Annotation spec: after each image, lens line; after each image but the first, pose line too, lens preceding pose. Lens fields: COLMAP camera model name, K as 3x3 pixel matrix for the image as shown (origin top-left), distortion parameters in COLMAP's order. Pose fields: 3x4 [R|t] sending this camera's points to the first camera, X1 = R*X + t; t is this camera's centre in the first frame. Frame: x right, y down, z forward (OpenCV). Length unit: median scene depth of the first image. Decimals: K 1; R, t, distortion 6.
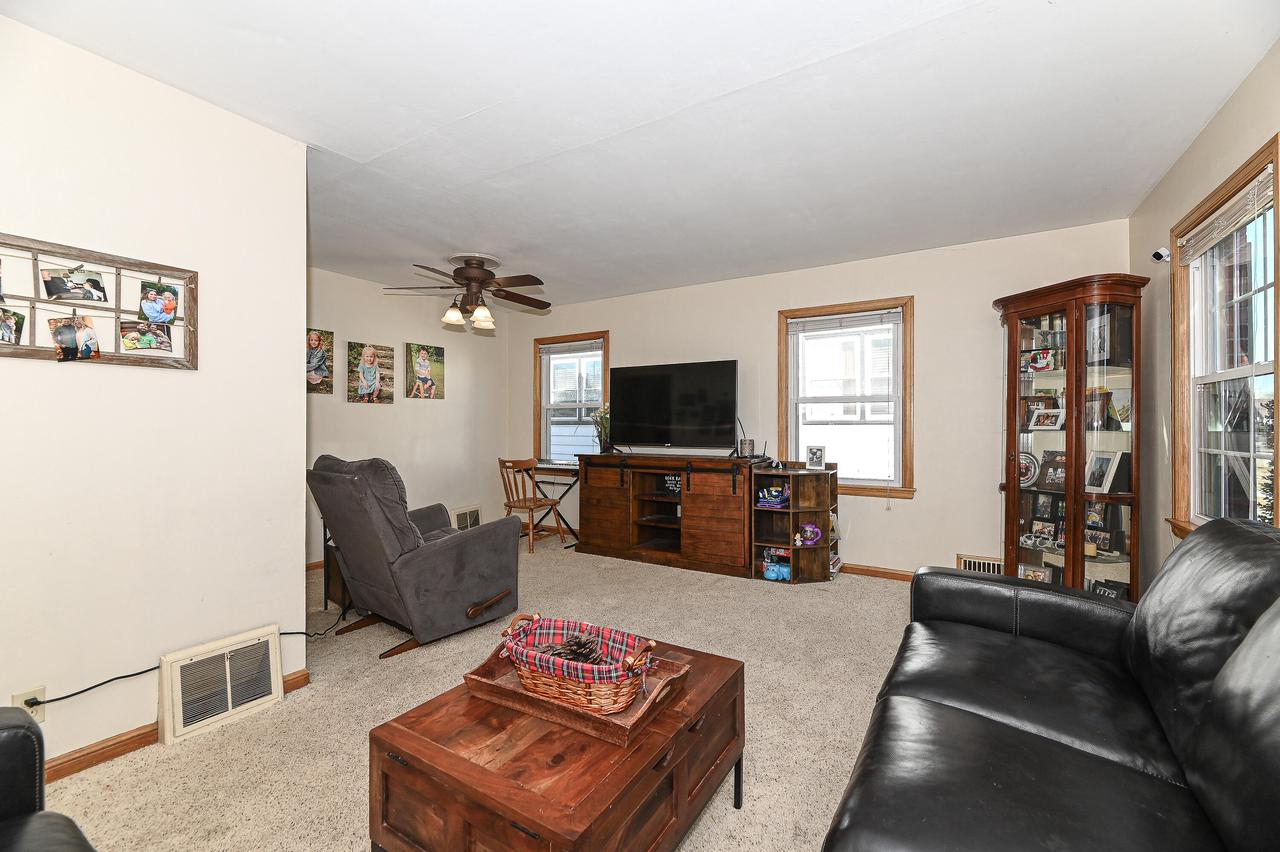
lens RADIAL K [[525.9, 0, 644.2], [0, 525.9, 427.4], [0, 0, 1]] dist [-0.003904, -0.001485]
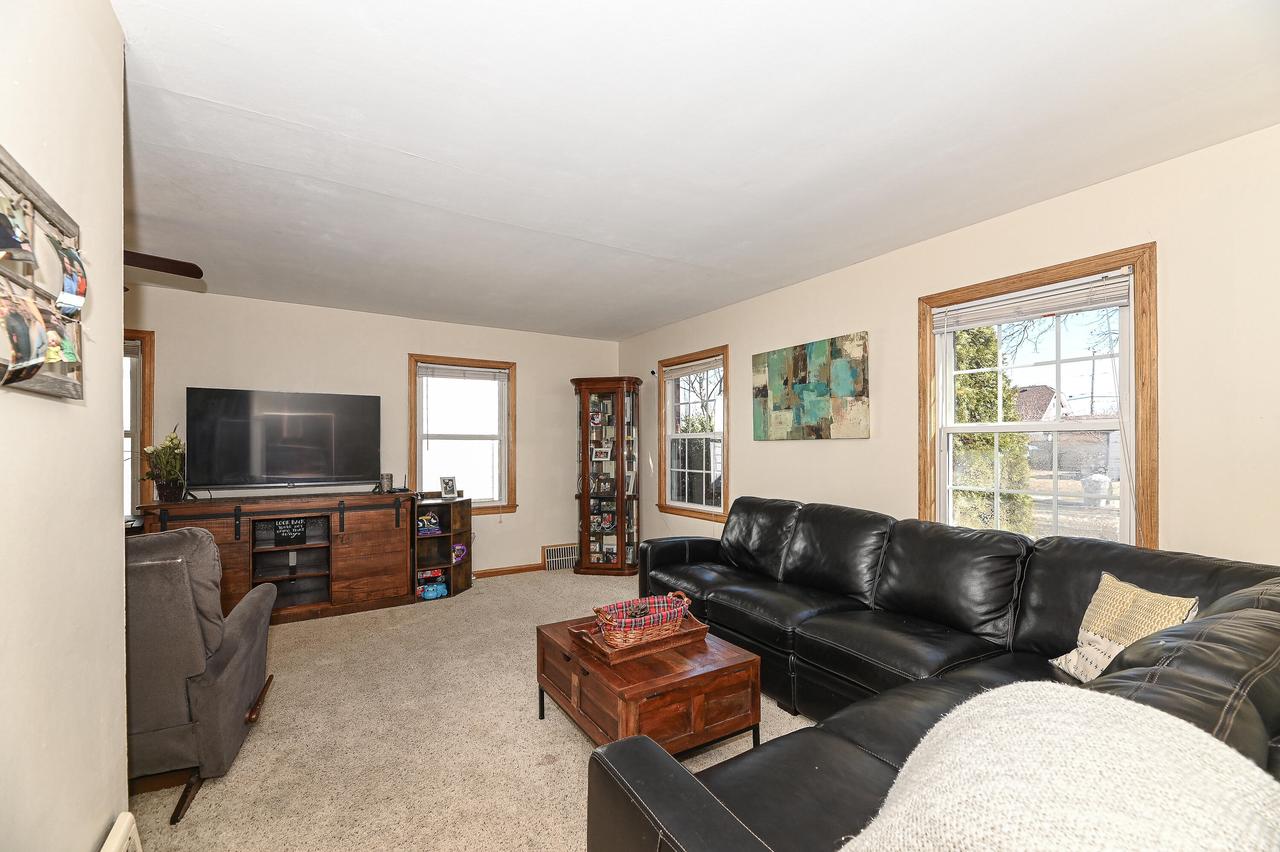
lens RADIAL K [[525.9, 0, 646.7], [0, 525.9, 445.6], [0, 0, 1]] dist [-0.003904, -0.001485]
pose [[0.437185, 0.002198, 0.899369, -0.551275], [0.004207, 0.999981, -0.004489, -0.028321], [-0.899362, 0.005746, 0.437167, 0.099405]]
